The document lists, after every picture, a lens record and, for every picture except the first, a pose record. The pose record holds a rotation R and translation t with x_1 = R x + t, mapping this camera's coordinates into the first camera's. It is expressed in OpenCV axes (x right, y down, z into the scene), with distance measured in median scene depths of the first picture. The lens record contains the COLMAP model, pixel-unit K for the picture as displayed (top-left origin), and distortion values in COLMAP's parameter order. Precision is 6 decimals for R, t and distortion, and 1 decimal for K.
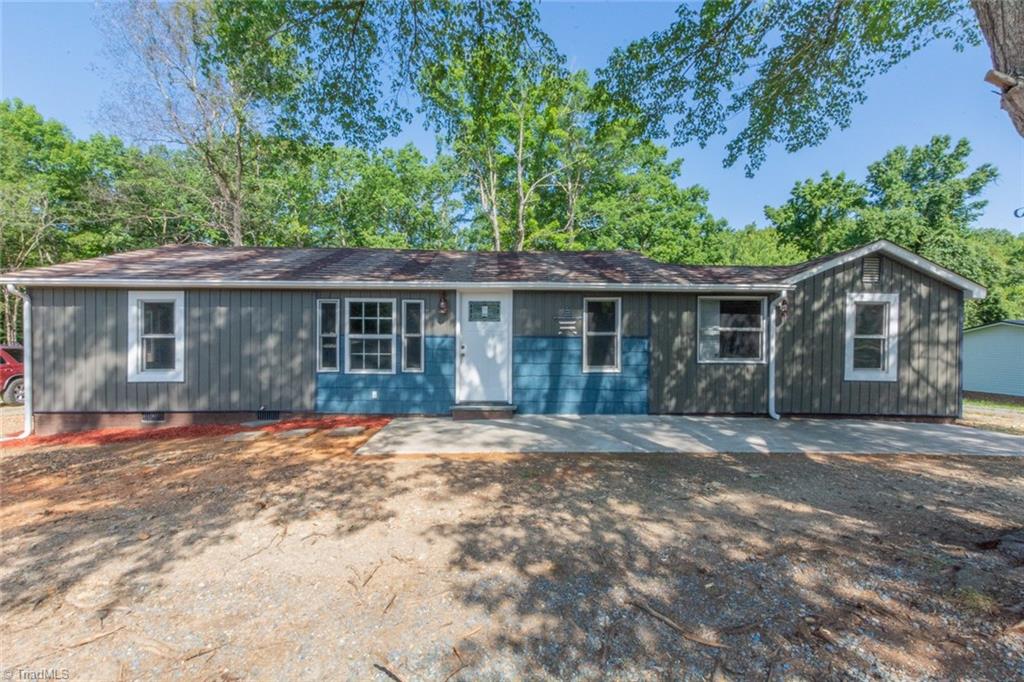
lens RADIAL K [[449.5, 0, 510.5], [0, 449.5, 323.1], [0, 0, 1]] dist [0.009004, -0.000087]
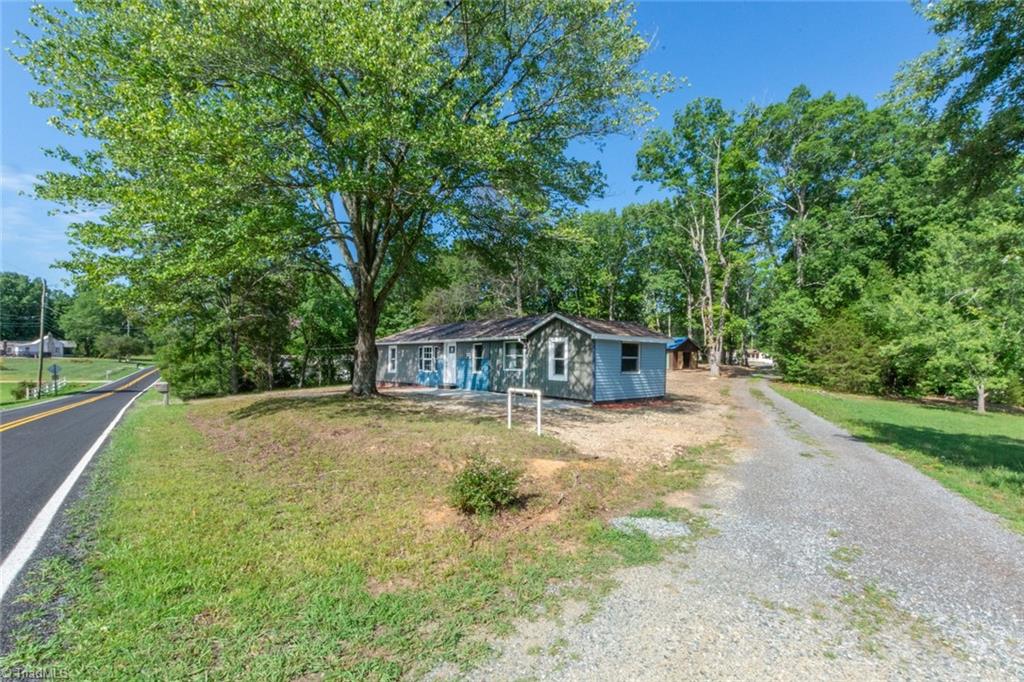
lens RADIAL K [[454.4, 0, 510.7], [0, 454.4, 333.2], [0, 0, 1]] dist [-0.000455, -0.000110]
pose [[0.655961, -0.043750, -0.753526, 2.207709], [0.021497, 0.998997, -0.039288, -0.012217], [0.754489, 0.009573, 0.656243, -0.505201]]
